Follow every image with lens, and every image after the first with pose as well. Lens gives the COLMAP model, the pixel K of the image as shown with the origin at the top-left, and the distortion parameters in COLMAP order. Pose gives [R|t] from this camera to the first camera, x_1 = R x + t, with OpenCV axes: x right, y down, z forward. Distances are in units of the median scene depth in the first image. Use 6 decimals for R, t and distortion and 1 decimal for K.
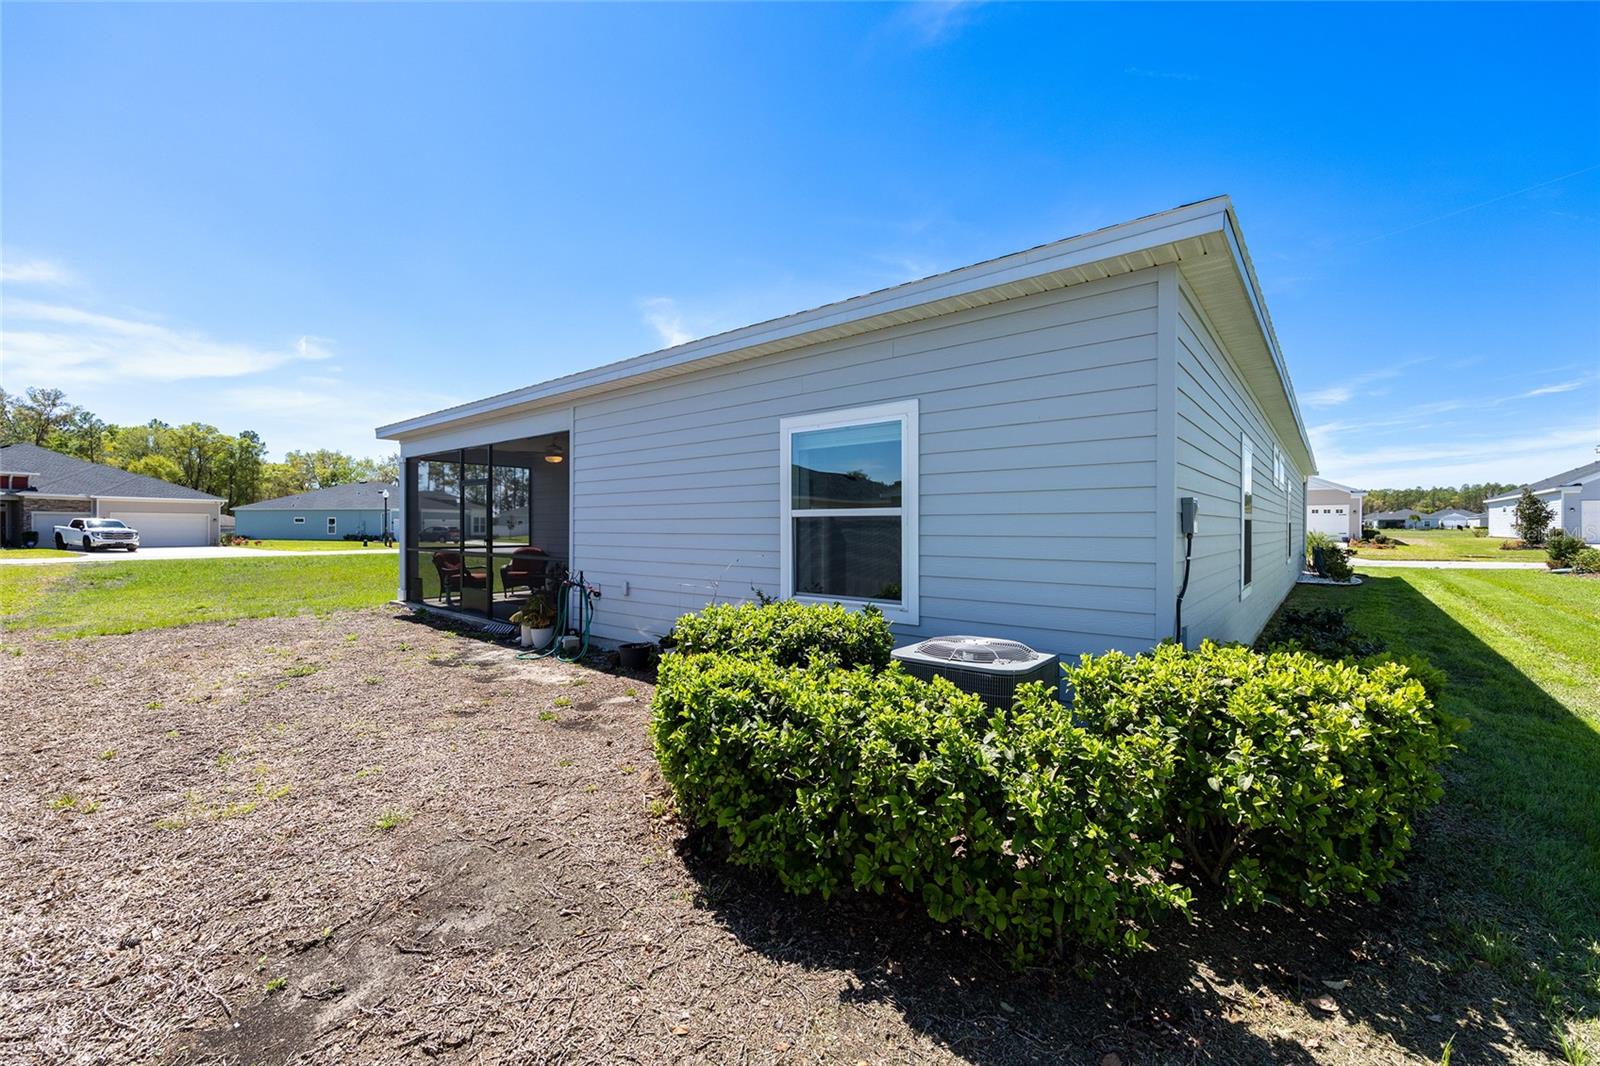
lens RADIAL K [[644.2, 0, 799.2], [0, 644.2, 530.1], [0, 0, 1]] dist [-0.001334, 0.000465]
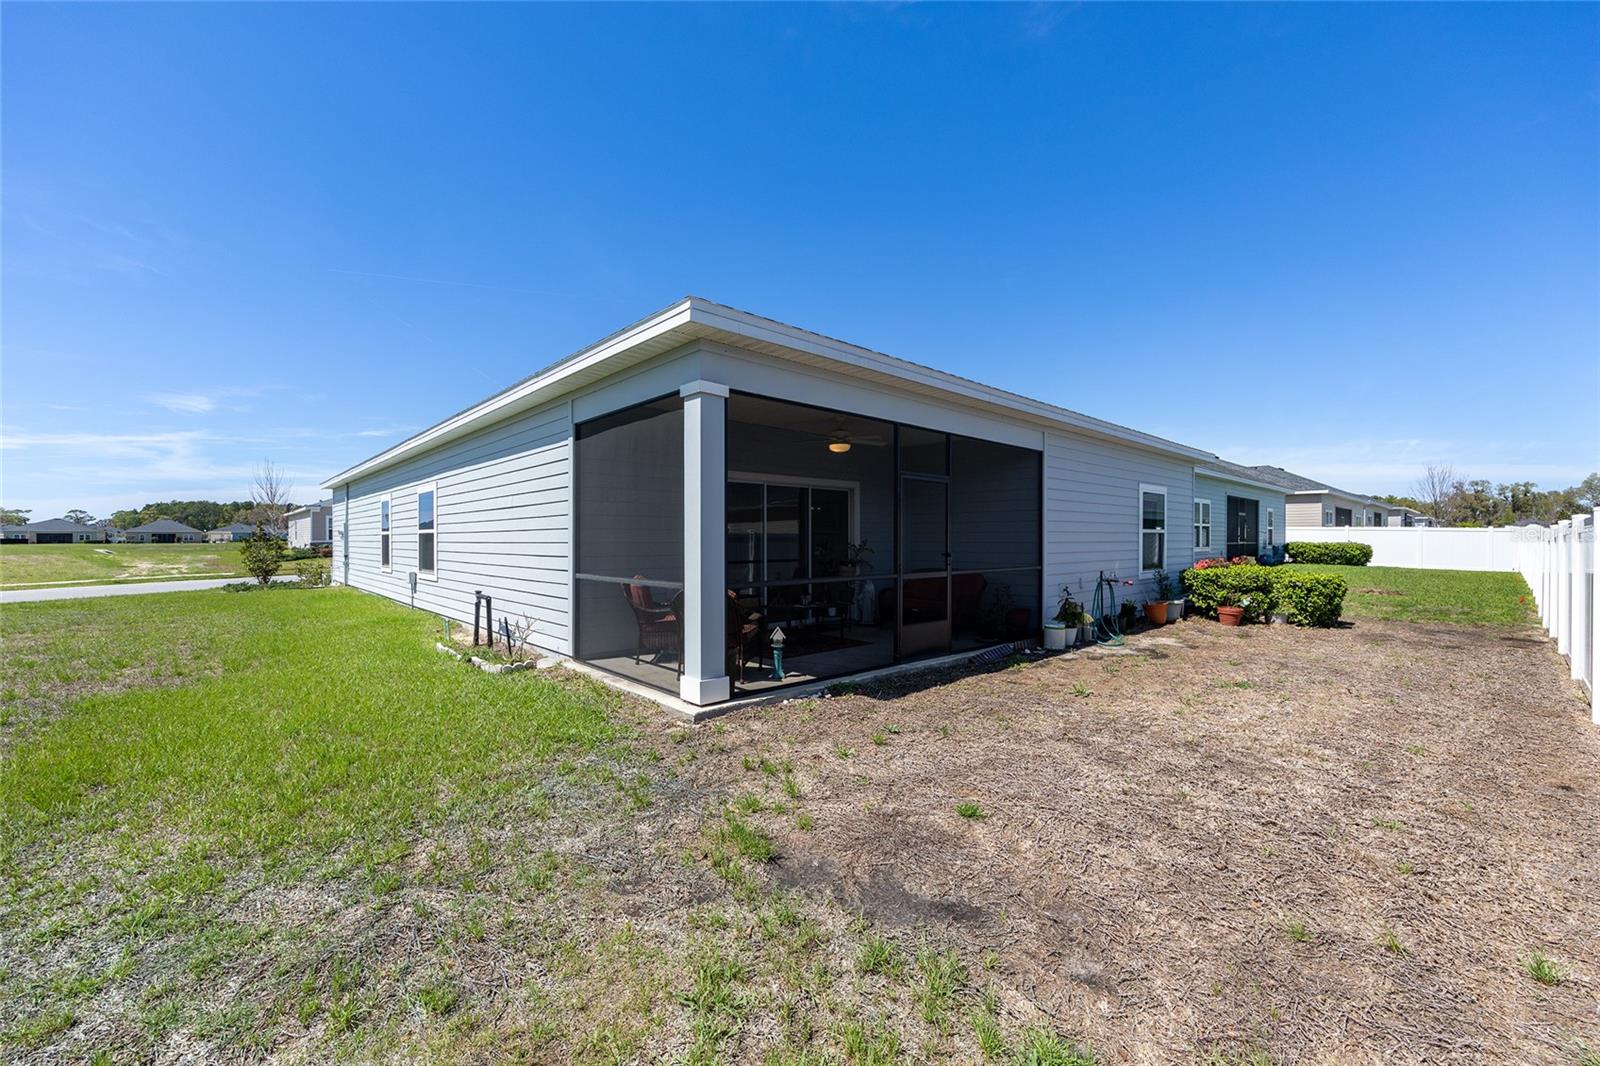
lens RADIAL K [[644.2, 0, 799.9], [0, 644.2, 538.8], [0, 0, 1]] dist [-0.001334, 0.000465]
pose [[0.131707, -0.000917, 0.991288, -1.821577], [0.005162, 0.999987, 0.000239, -0.005775], [-0.991275, 0.005086, 0.131710, 1.523529]]
